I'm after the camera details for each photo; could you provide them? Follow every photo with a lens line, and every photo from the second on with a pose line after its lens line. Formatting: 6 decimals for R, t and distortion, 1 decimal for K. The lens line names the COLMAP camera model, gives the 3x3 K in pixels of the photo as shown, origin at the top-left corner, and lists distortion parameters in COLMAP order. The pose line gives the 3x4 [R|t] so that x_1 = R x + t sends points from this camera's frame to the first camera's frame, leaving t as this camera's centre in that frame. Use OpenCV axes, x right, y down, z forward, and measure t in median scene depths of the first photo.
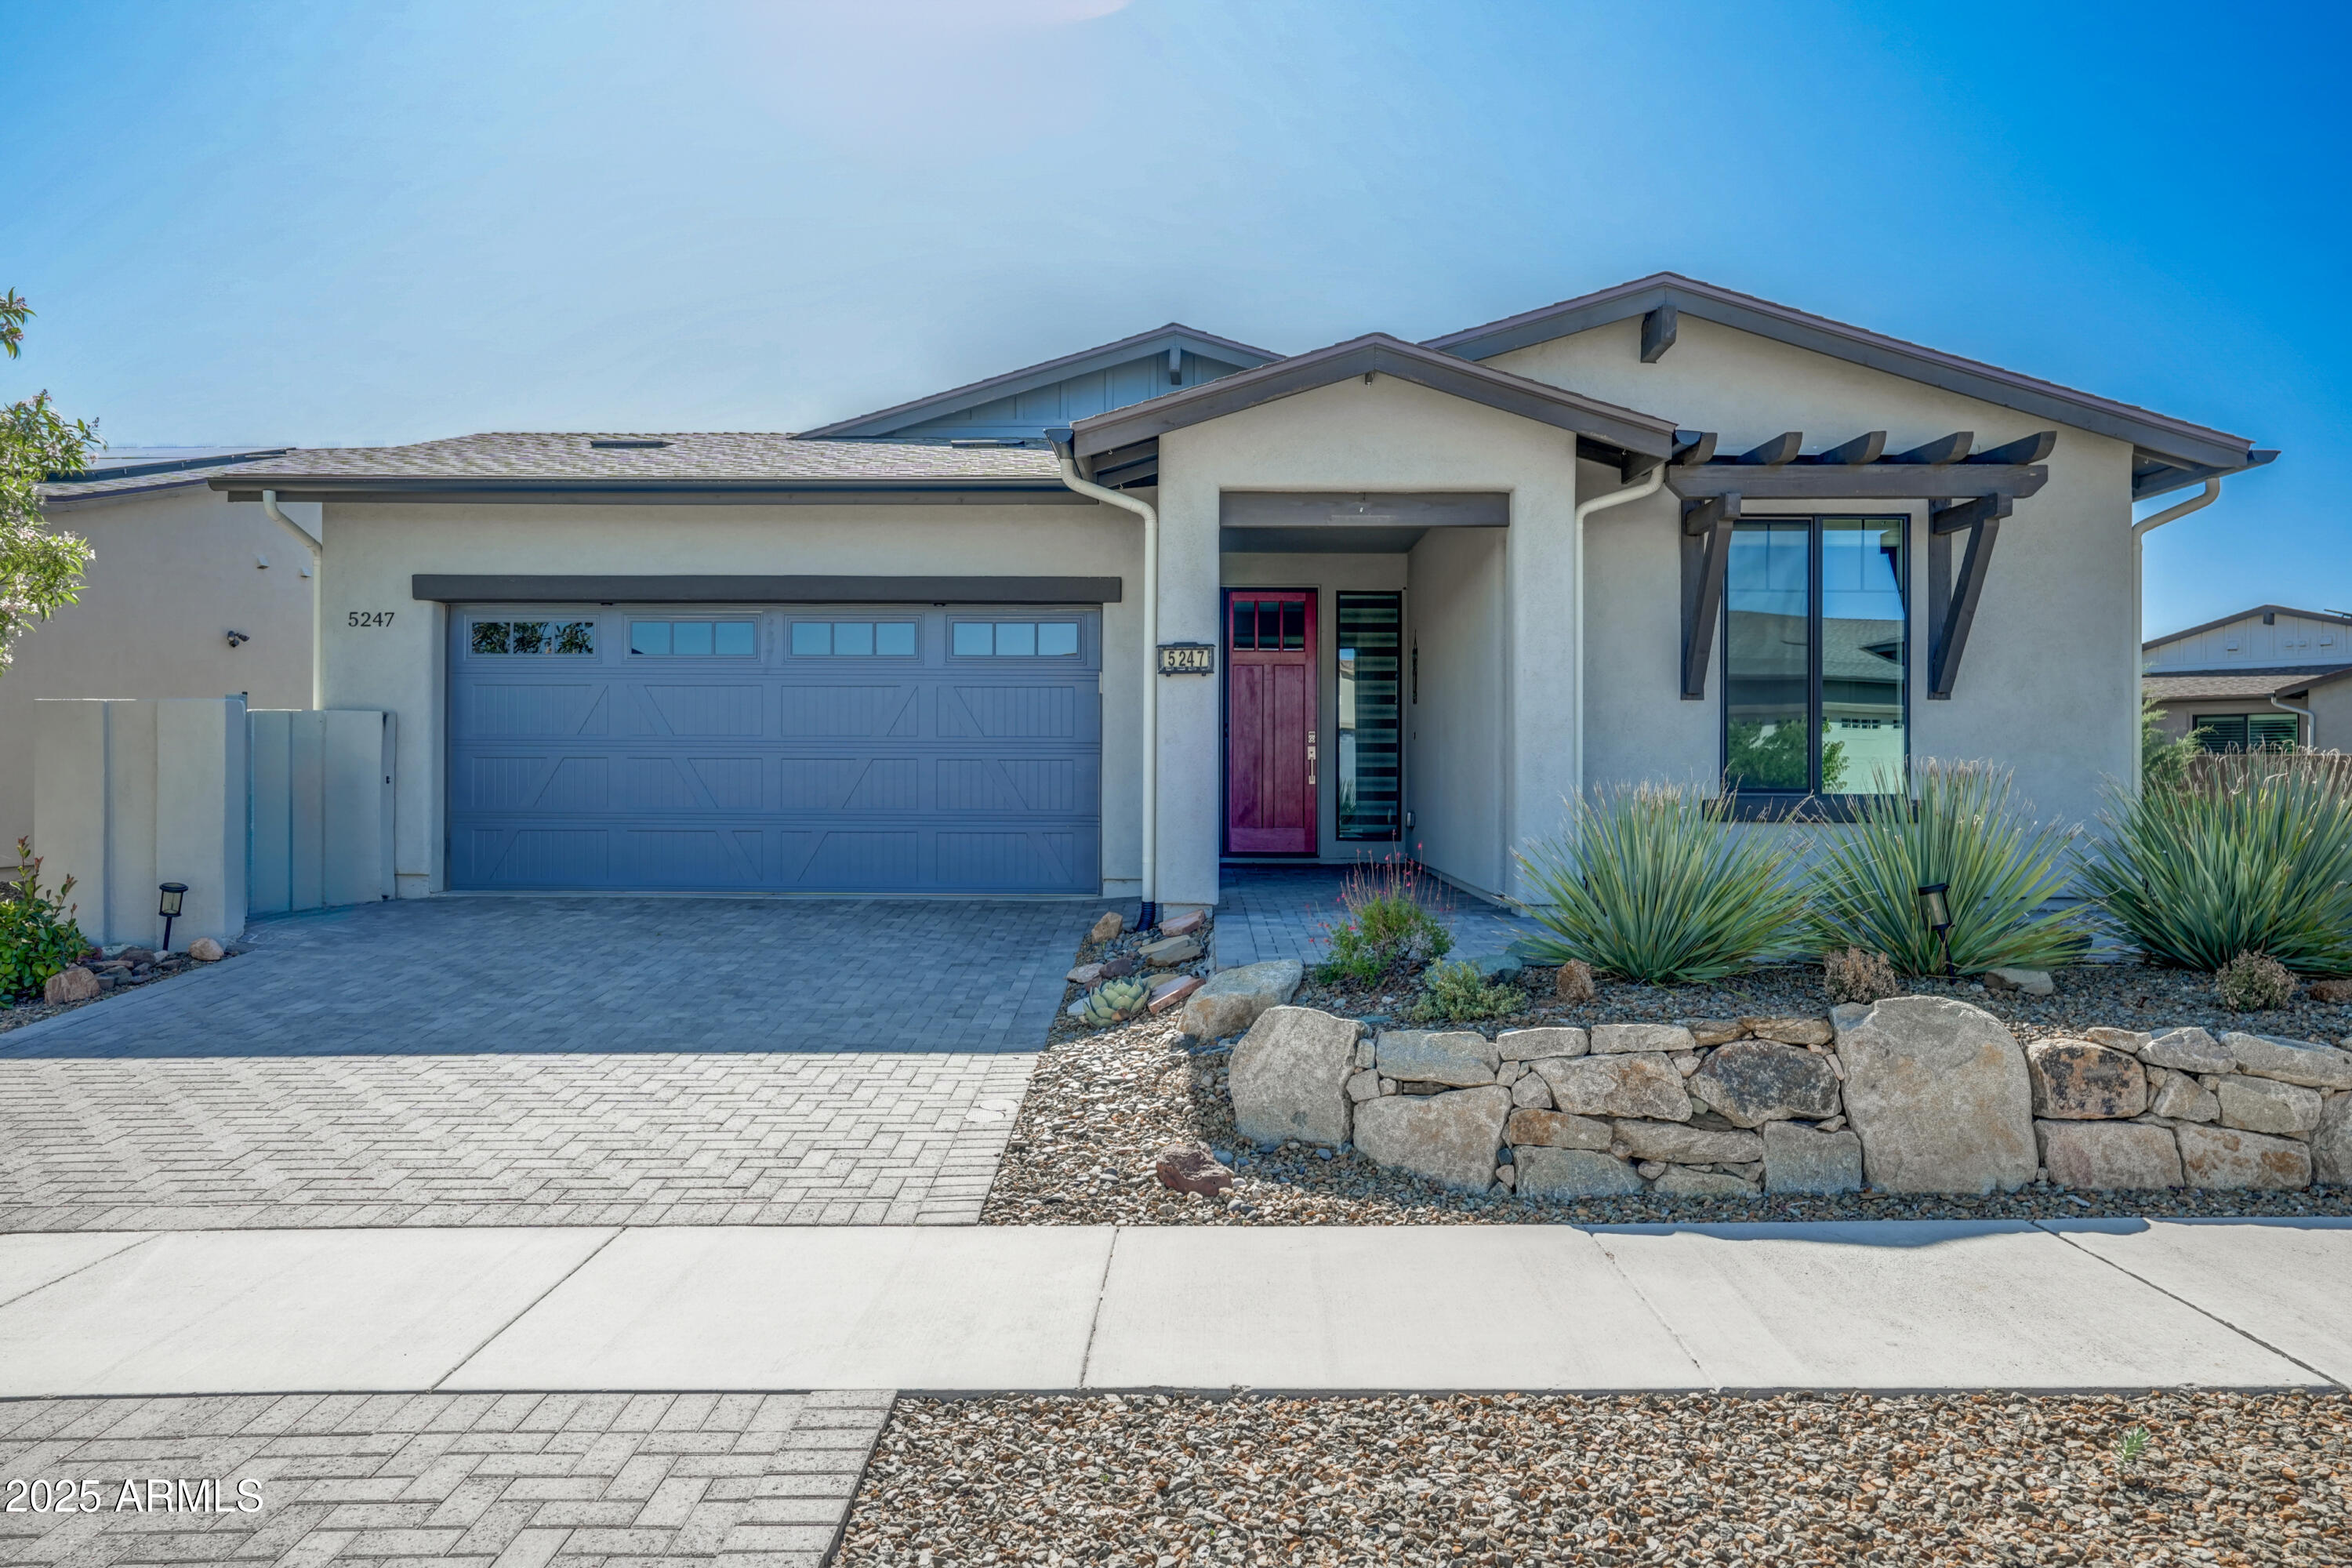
lens RADIAL K [[1491.9, 0, 1176.0], [0, 1491.9, 784.0], [0, 0, 1]] dist [-0.029170, 0.043611]
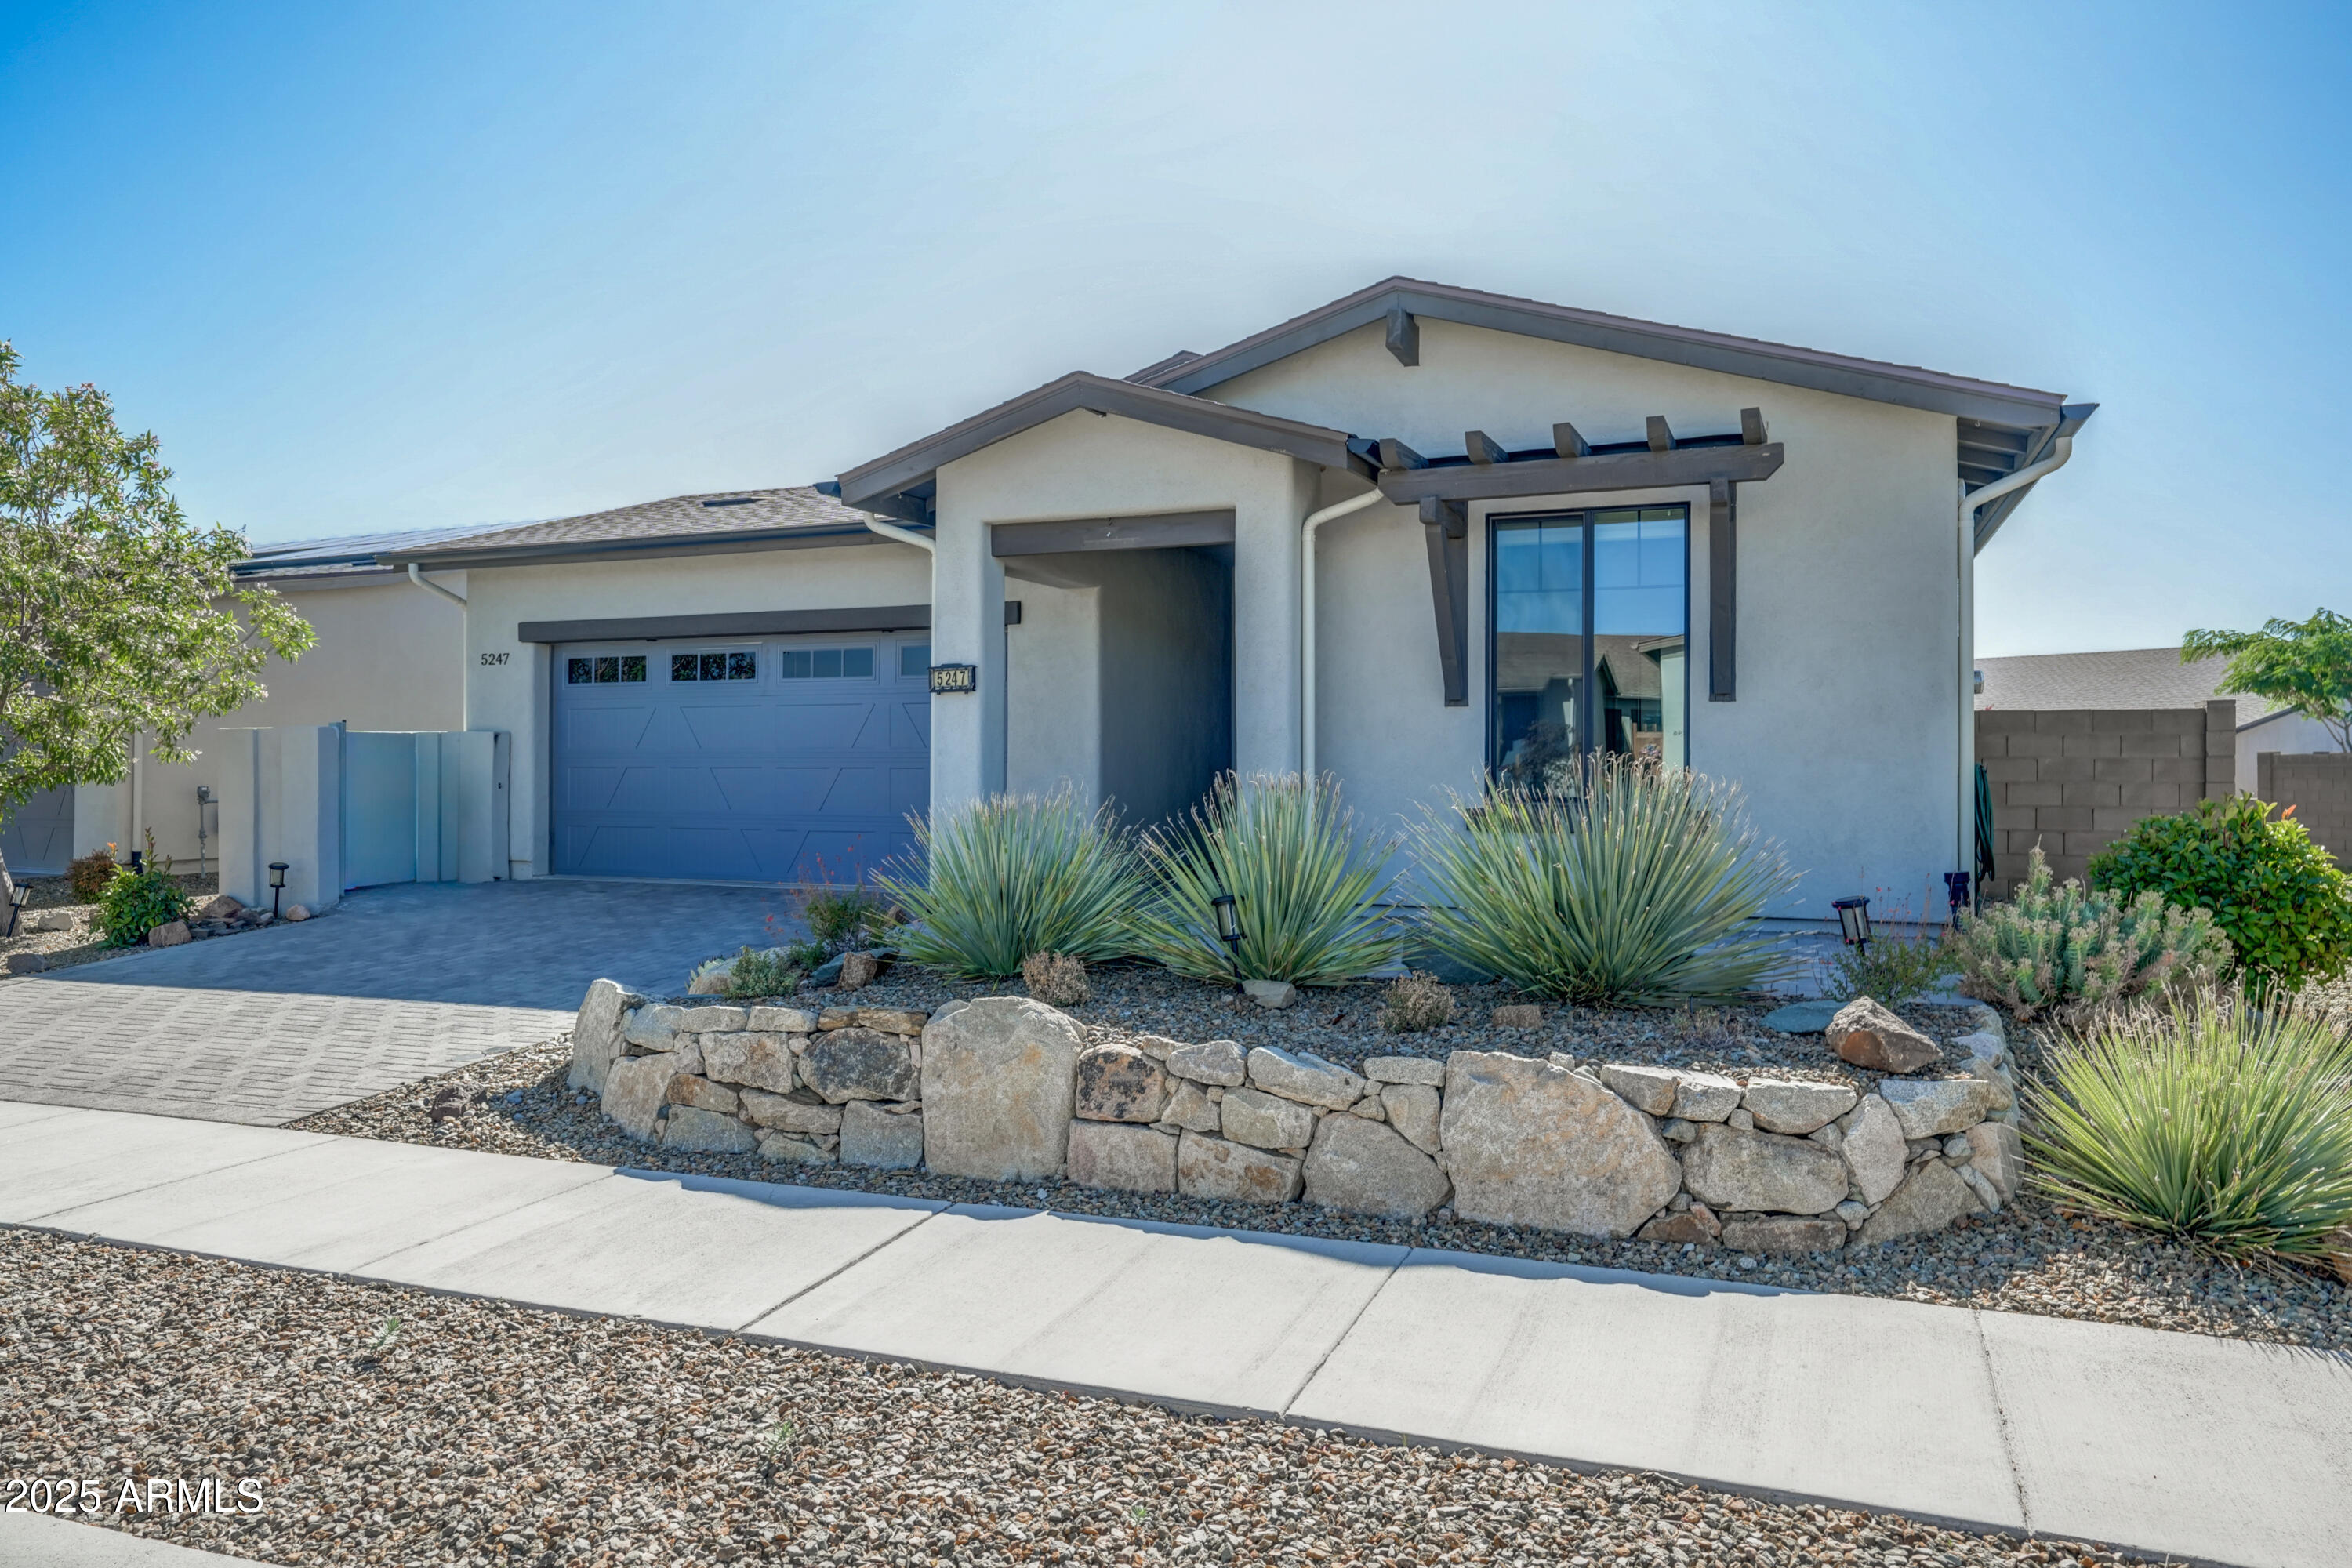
lens RADIAL K [[1491.9, 0, 1176.0], [0, 1491.9, 784.0], [0, 0, 1]] dist [-0.029170, 0.043611]
pose [[0.935452, 0.000952, -0.353452, 1.013462], [-0.000991, 1.000000, 0.000071, -0.010817], [0.353452, 0.000284, 0.935453, 0.038547]]
